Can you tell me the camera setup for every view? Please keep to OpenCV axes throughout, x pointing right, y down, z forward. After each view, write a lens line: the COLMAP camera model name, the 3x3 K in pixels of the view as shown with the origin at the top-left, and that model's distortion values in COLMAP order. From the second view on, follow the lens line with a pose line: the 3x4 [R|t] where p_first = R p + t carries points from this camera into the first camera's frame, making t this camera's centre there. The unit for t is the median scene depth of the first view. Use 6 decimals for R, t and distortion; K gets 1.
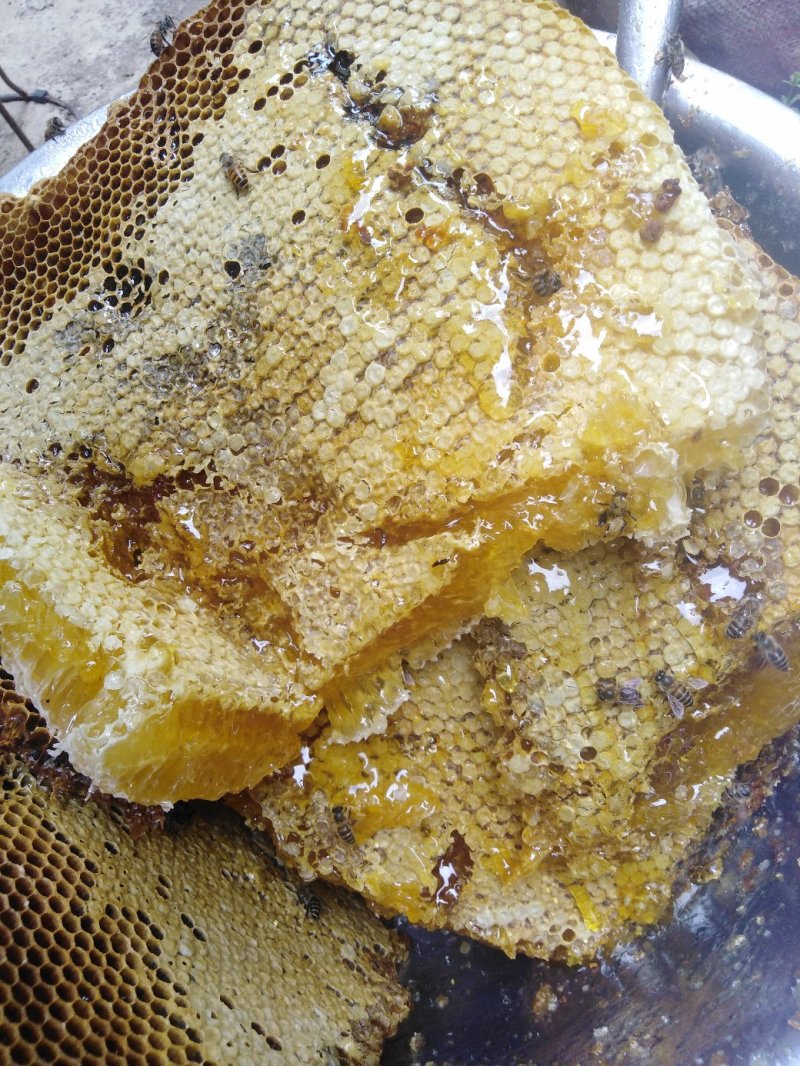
lens RADIAL K [[823.2, 0, 398.5], [0, 823.2, 545.0], [0, 0, 1]] dist [0.011440, -0.050981]
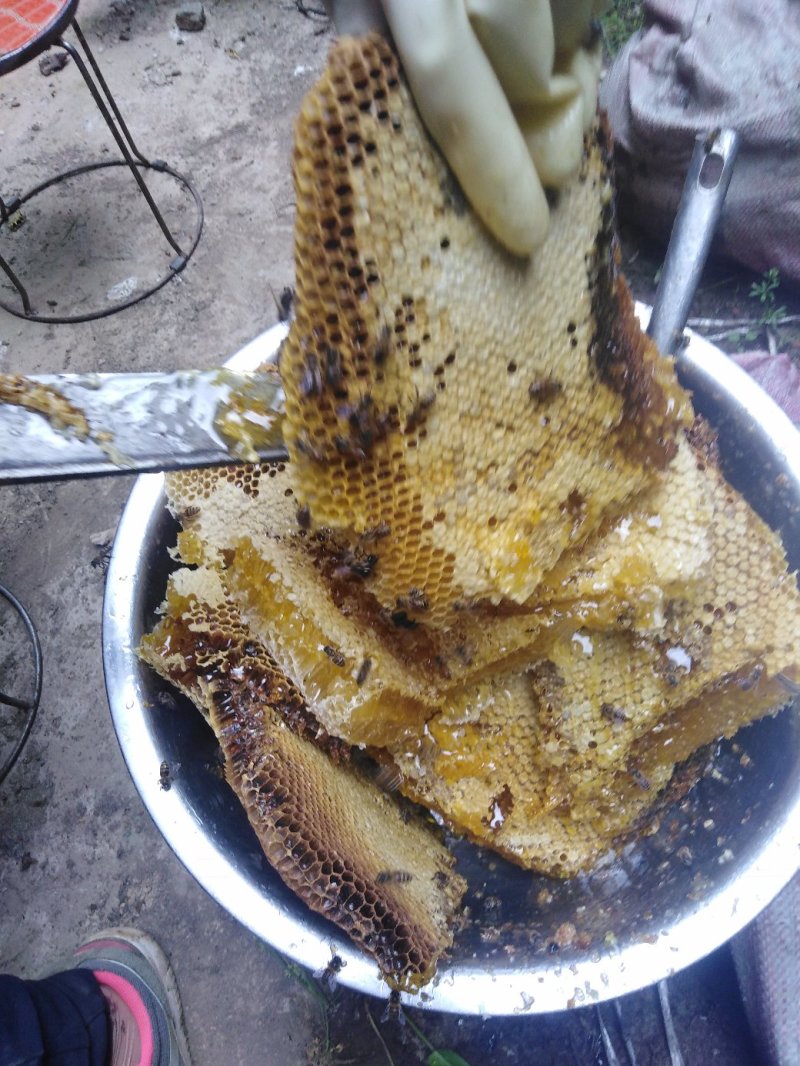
lens RADIAL K [[799.4, 0, 404.6], [0, 799.4, 536.6], [0, 0, 1]] dist [0.026140, -0.072505]
pose [[0.992150, 0.119323, 0.037409, -0.283961], [-0.118181, 0.992495, -0.031402, -0.086593], [-0.040875, 0.026734, 0.998807, -0.701164]]
